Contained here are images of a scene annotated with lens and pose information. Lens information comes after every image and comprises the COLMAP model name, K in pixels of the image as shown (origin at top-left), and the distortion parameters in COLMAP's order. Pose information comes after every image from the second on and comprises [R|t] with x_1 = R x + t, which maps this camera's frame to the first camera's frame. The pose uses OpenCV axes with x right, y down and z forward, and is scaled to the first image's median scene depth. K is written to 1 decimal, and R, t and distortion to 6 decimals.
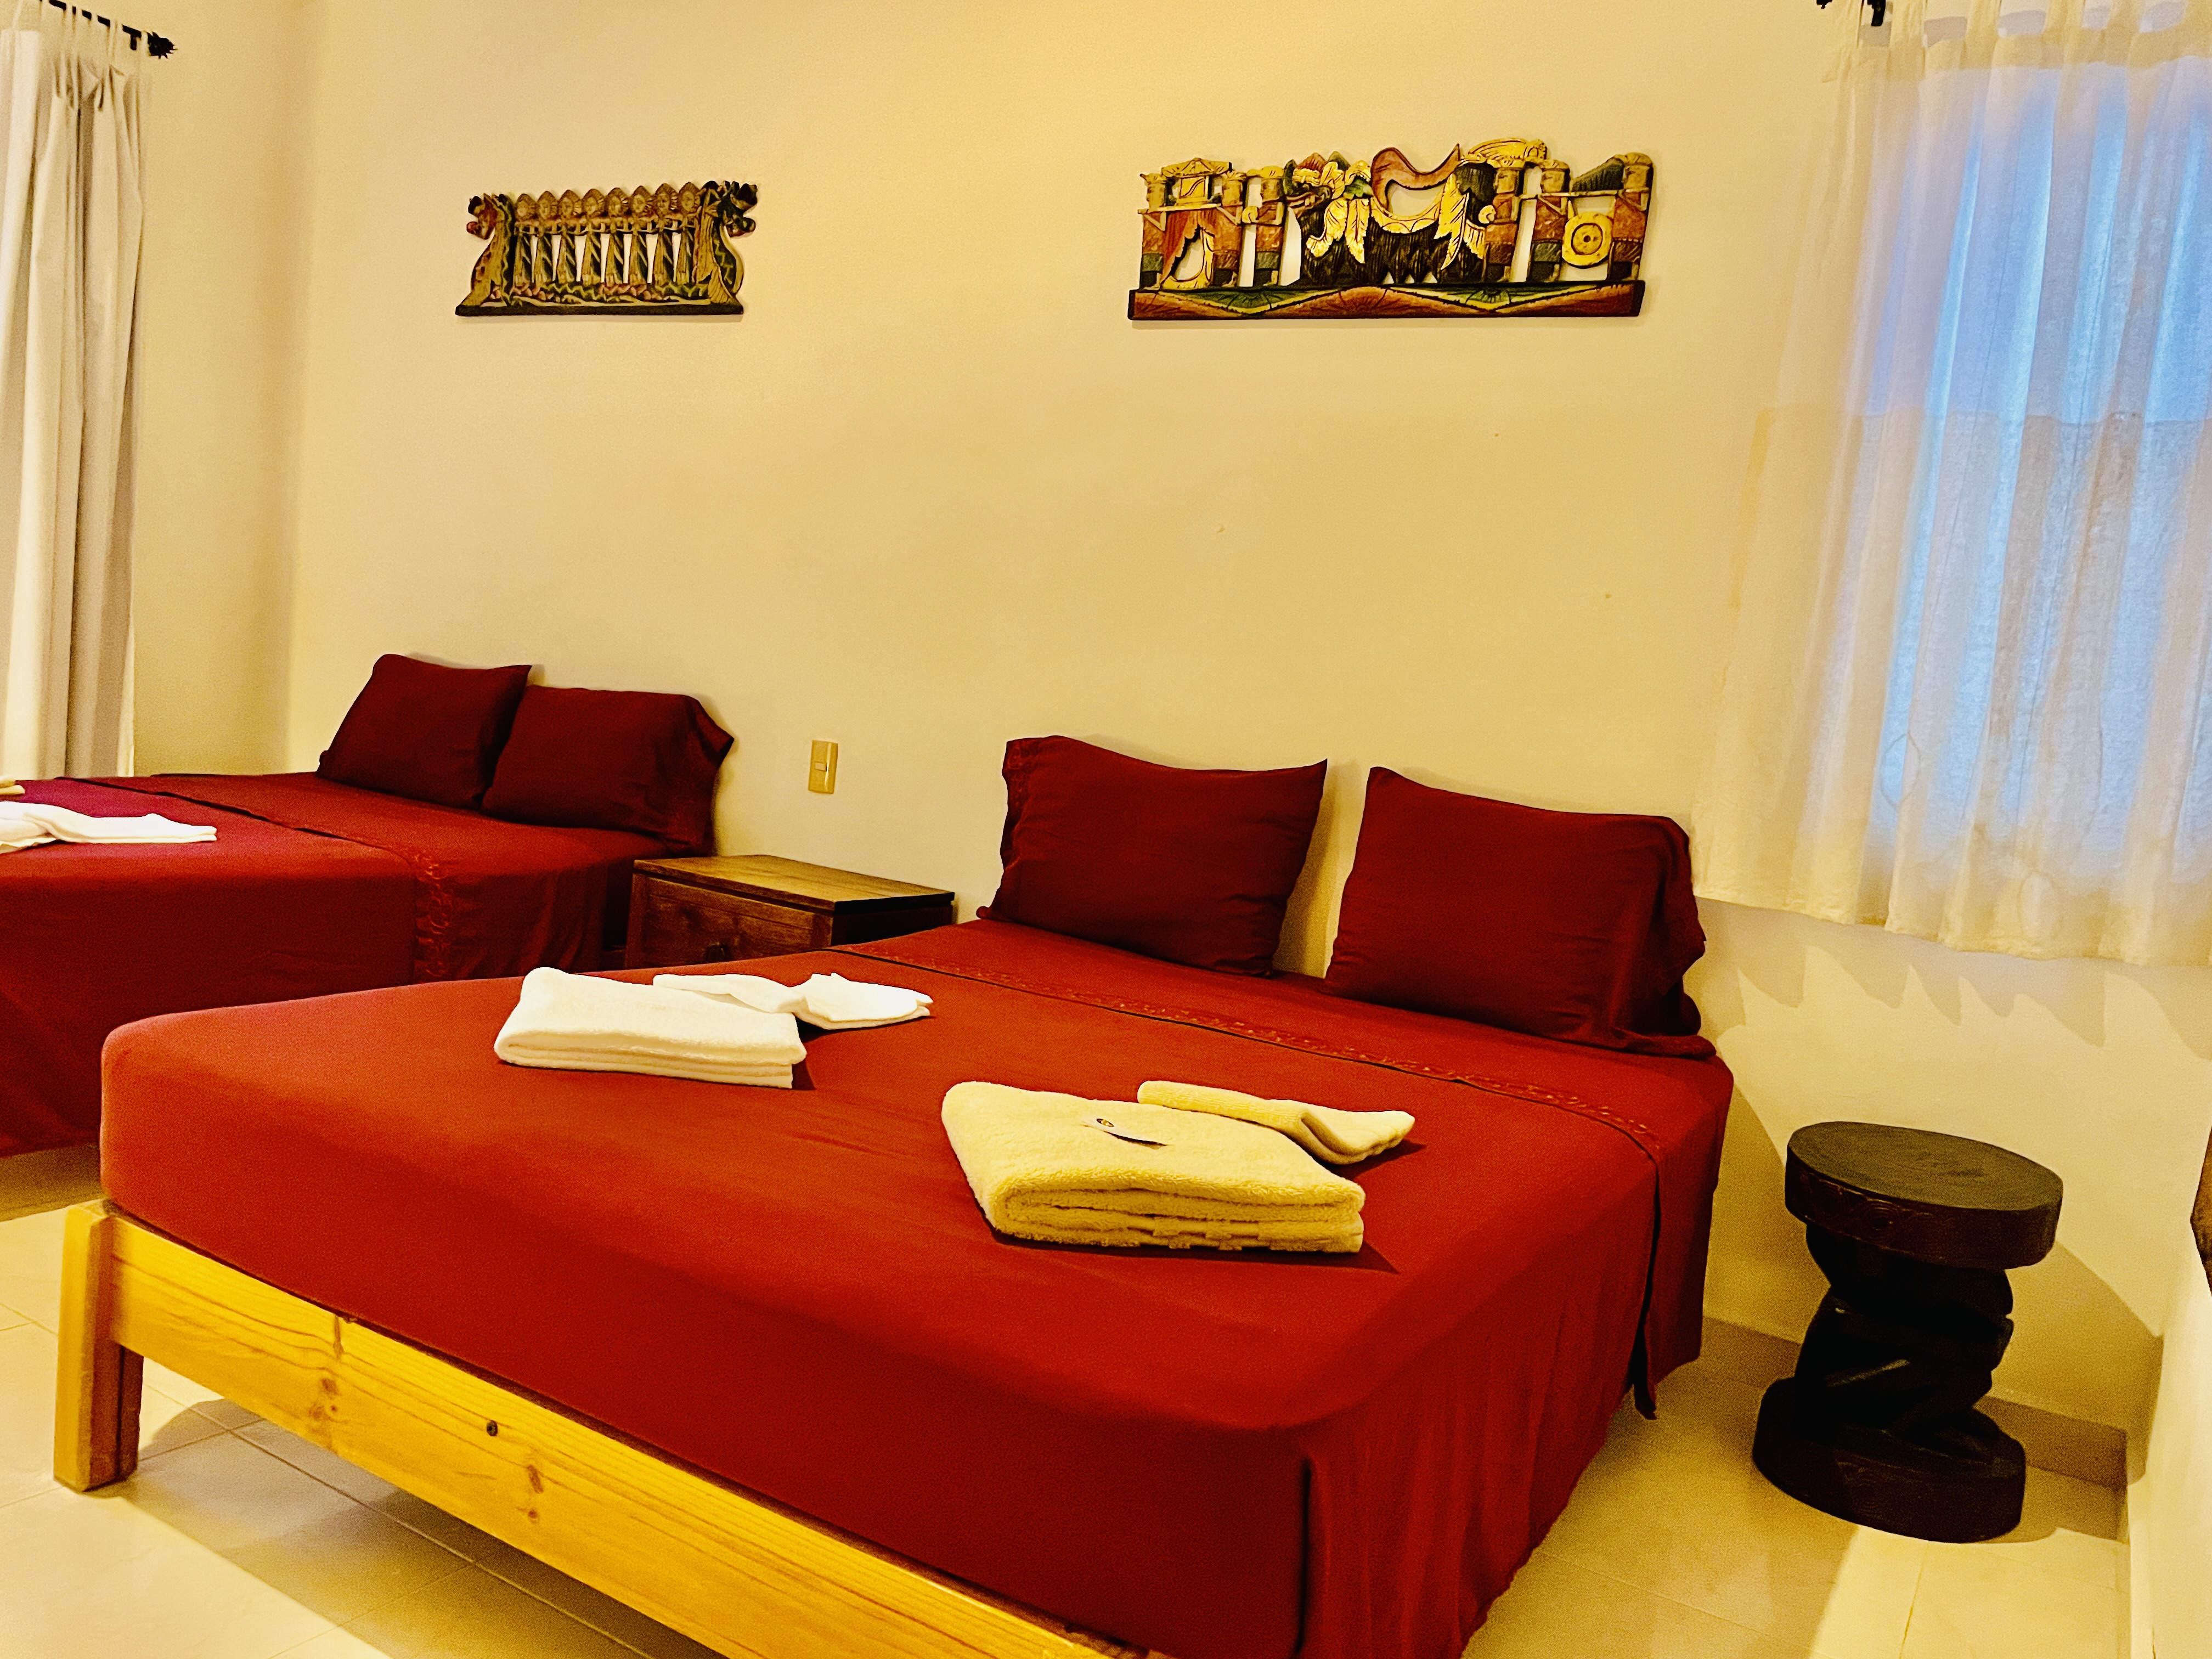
lens RADIAL K [[1677.5, 0, 1094.5], [0, 1677.5, 846.4], [0, 0, 1]] dist [0.078042, -0.109807]
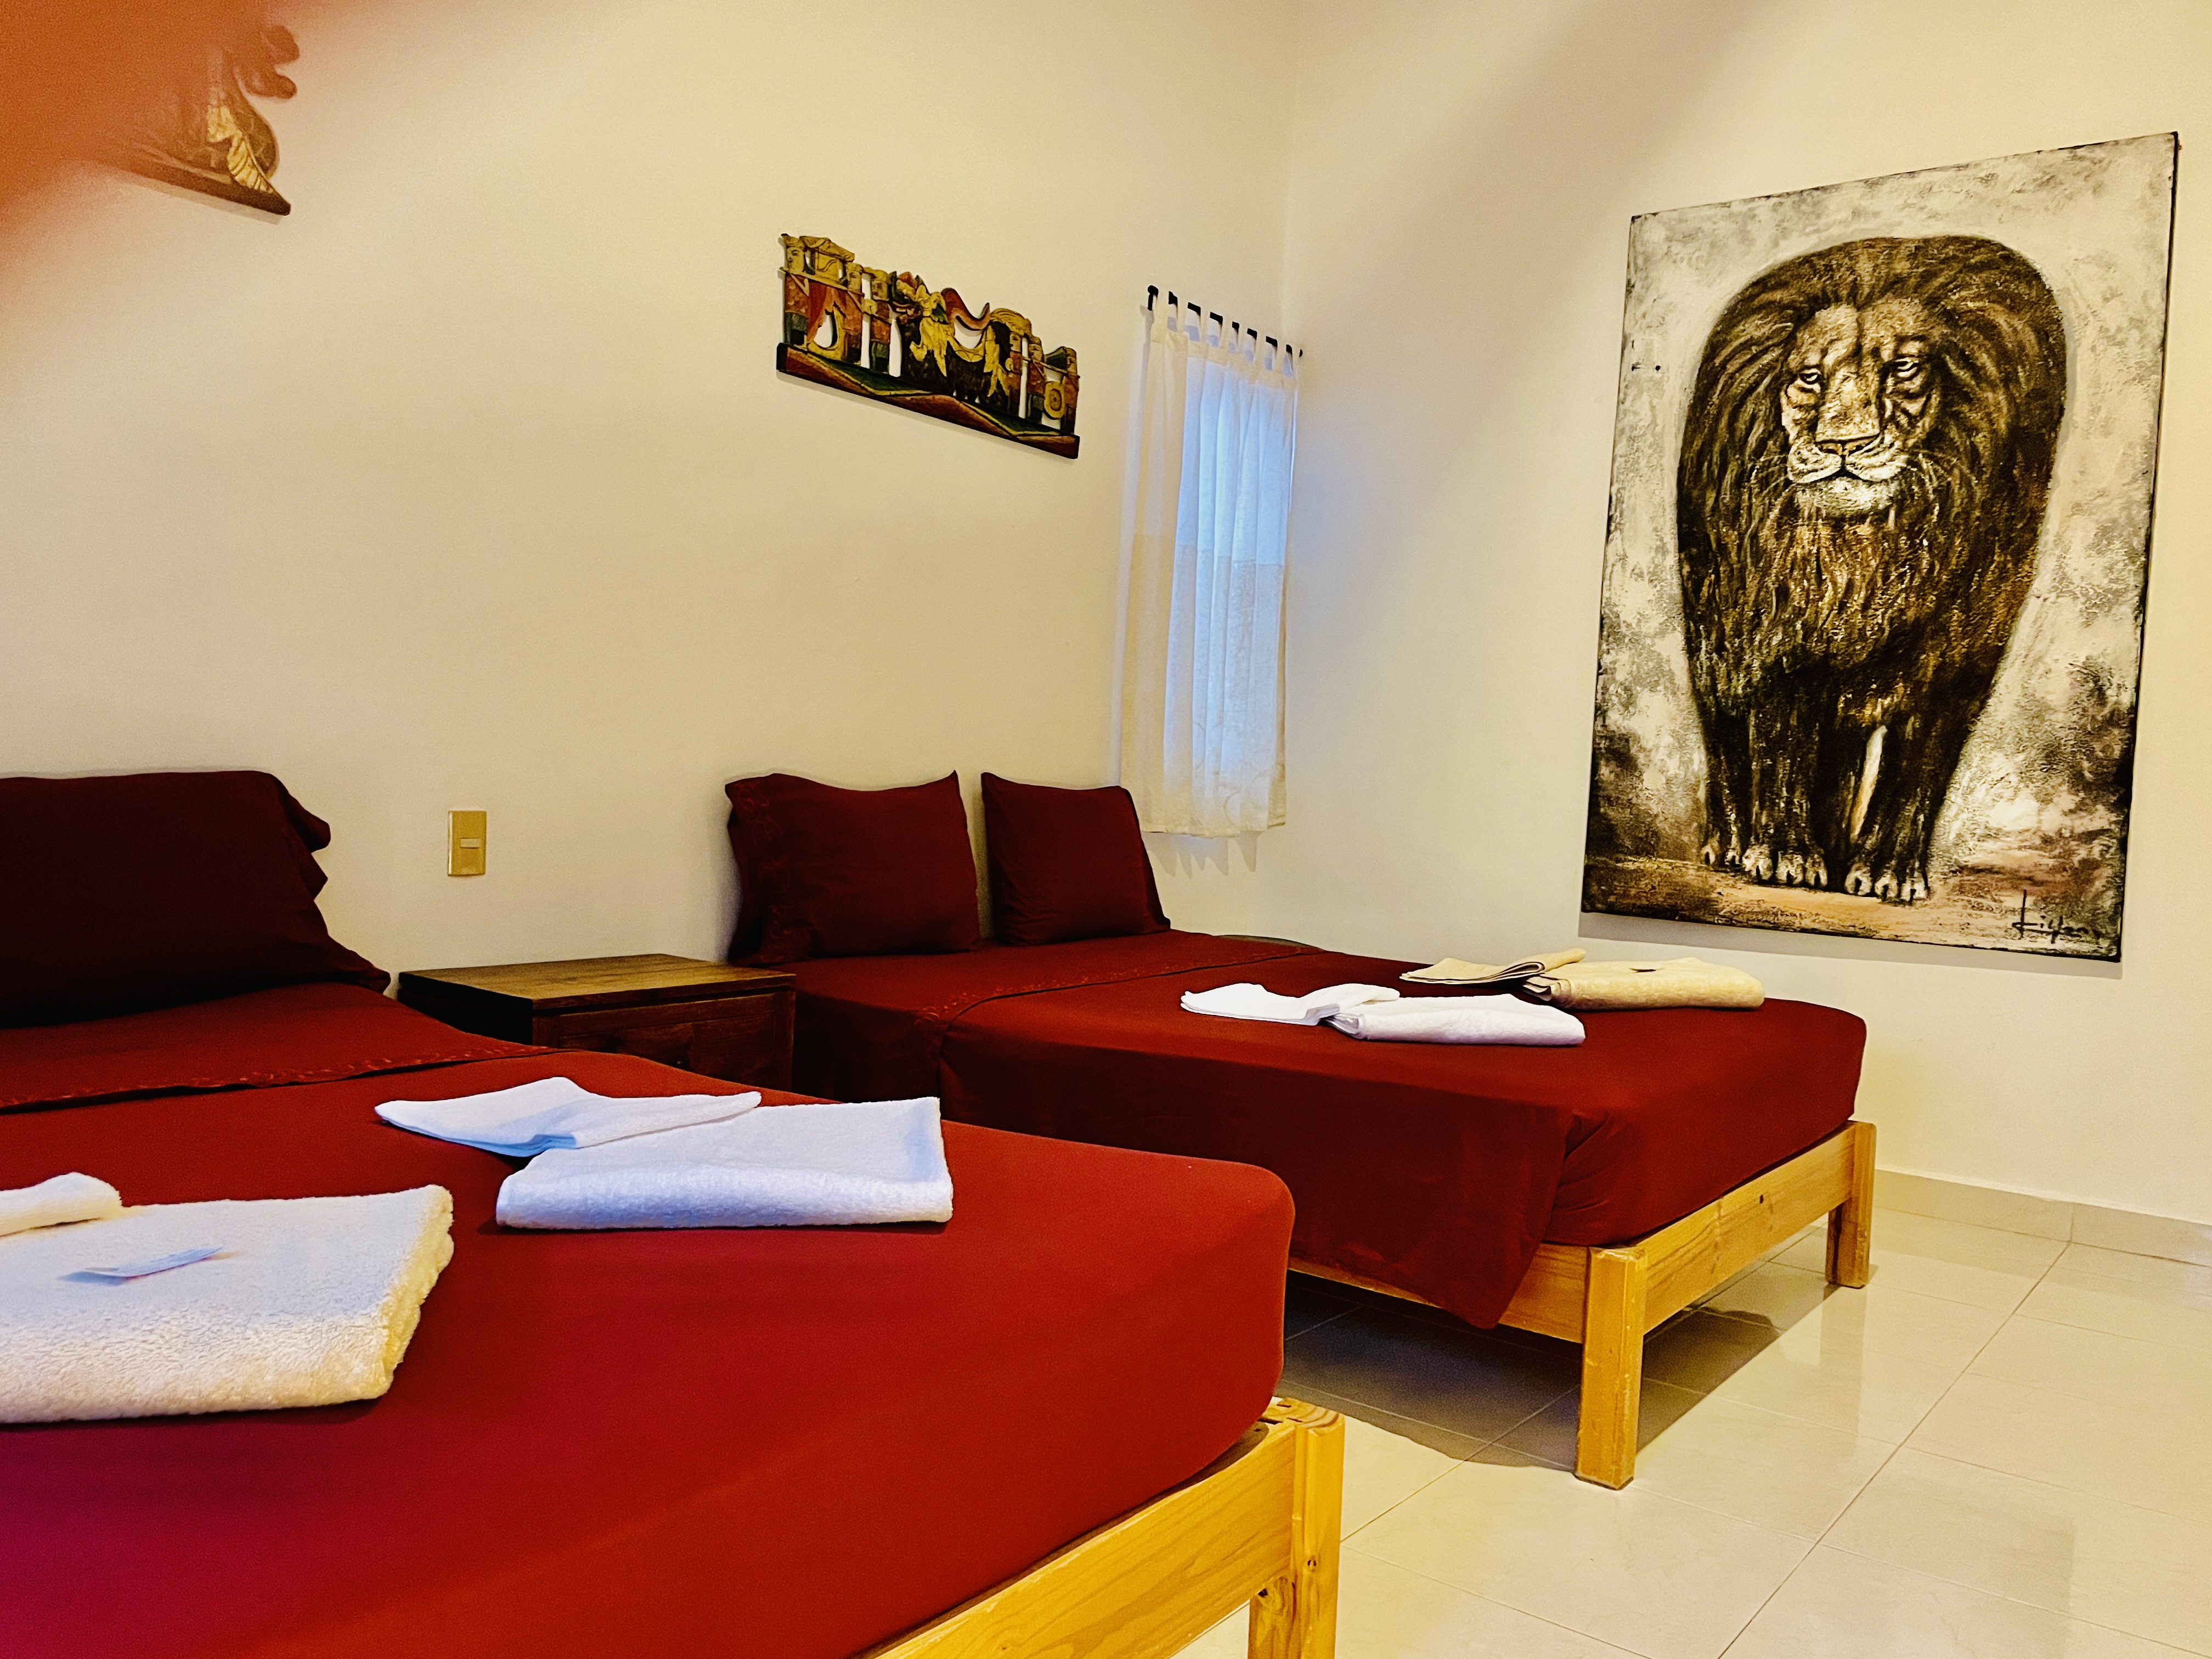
lens RADIAL K [[1677.5, 0, 1106.4], [0, 1677.5, 848.2], [0, 0, 1]] dist [0.078042, -0.109807]
pose [[0.117397, -0.151850, 0.981407, -1.084426], [0.066314, 0.987233, 0.144819, -0.167323], [-0.990869, 0.048080, 0.125968, 0.720798]]
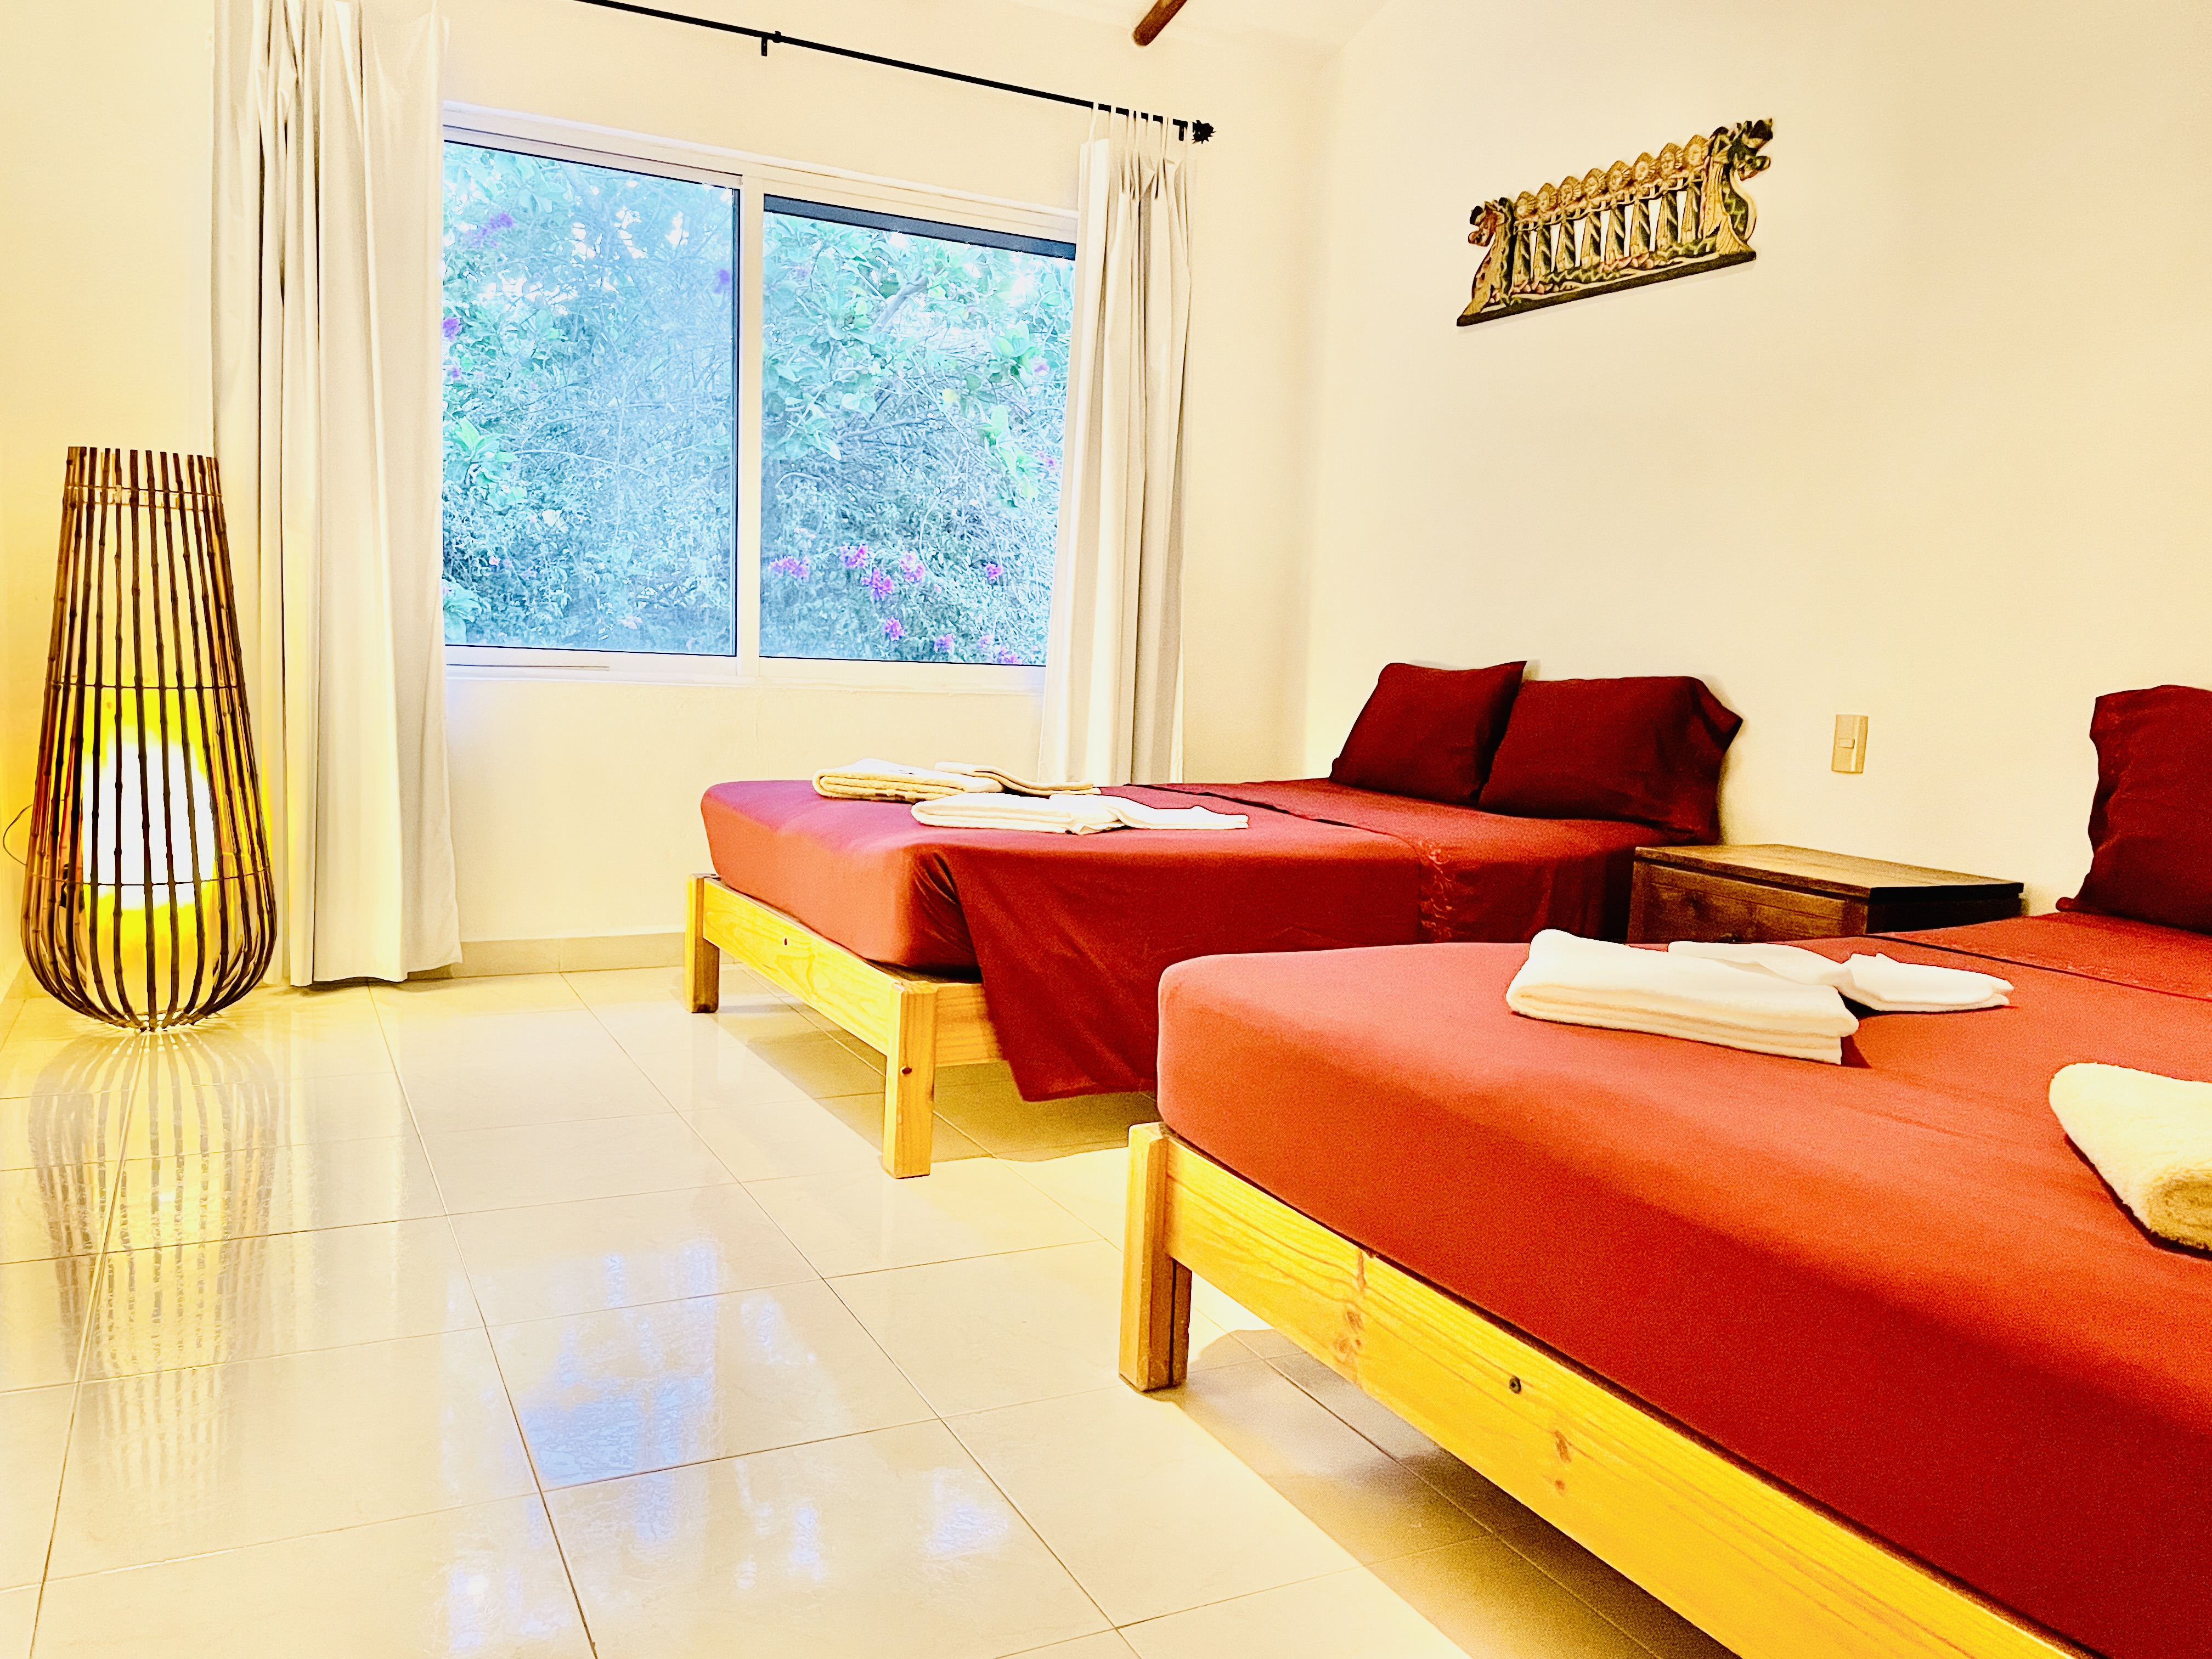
lens RADIAL K [[1677.5, 0, 1093.6], [0, 1677.5, 844.7], [0, 0, 1]] dist [0.078042, -0.109807]
pose [[0.844000, -0.008284, -0.536278, -0.021855], [-0.003221, 0.999784, -0.020513, 0.030510], [0.536333, 0.019040, 0.843792, 0.035790]]
